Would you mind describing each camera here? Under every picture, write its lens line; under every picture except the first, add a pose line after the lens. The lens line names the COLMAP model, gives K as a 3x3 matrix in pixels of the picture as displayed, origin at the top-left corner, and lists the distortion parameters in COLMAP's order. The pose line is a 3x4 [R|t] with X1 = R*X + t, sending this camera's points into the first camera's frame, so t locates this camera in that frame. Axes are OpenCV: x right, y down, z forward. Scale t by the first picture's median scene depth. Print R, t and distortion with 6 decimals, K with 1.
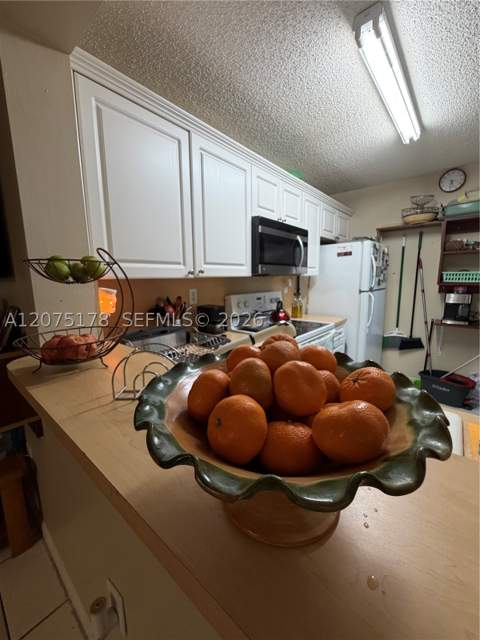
lens RADIAL K [[254.9, 0, 235.9], [0, 254.9, 317.5], [0, 0, 1]] dist [-0.002315, 0.000823]
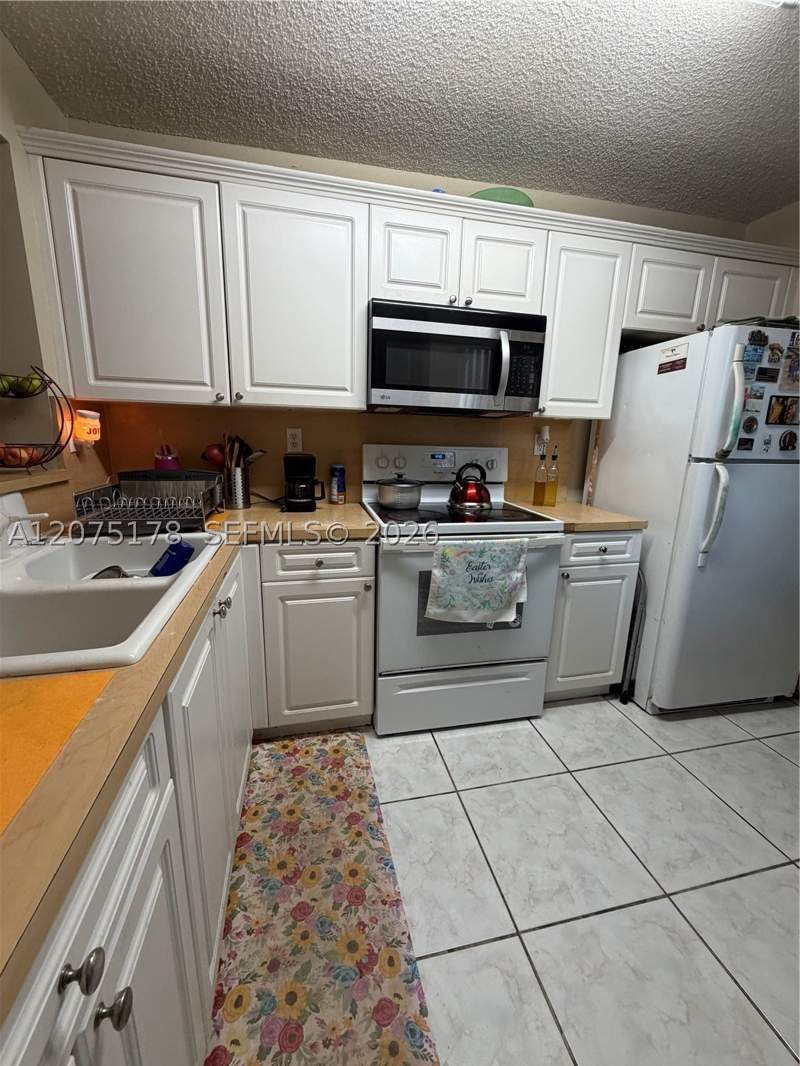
lens RADIAL K [[424.5, 0, 399.1], [0, 424.5, 530.8], [0, 0, 1]] dist [-0.002315, 0.000823]
pose [[0.800223, 0.165235, -0.576490, 0.744474], [-0.131966, 0.986248, 0.099498, 0.002830], [0.585003, -0.003544, 0.811024, 0.273292]]
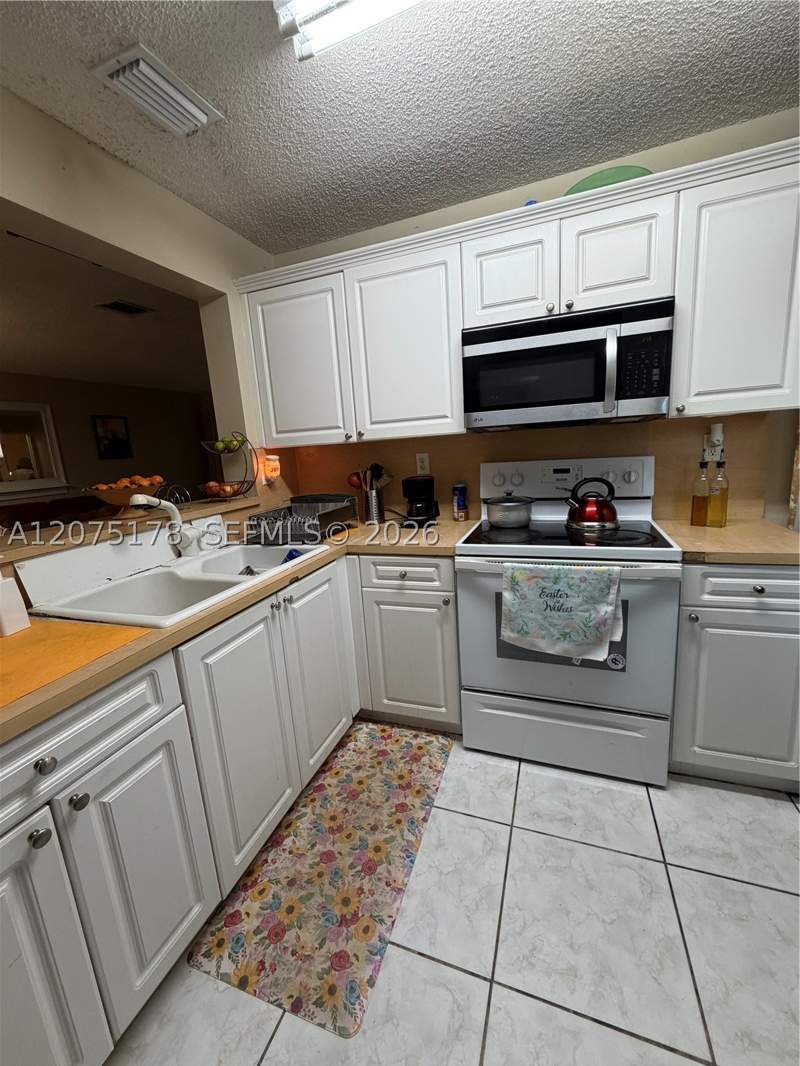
lens RADIAL K [[424.5, 0, 399.9], [0, 424.5, 530.6], [0, 0, 1]] dist [-0.002315, 0.000823]
pose [[0.343636, 0.173455, -0.922945, 1.012870], [-0.089962, 0.984355, 0.151500, -0.075130], [0.934784, 0.030969, 0.353864, 0.522096]]
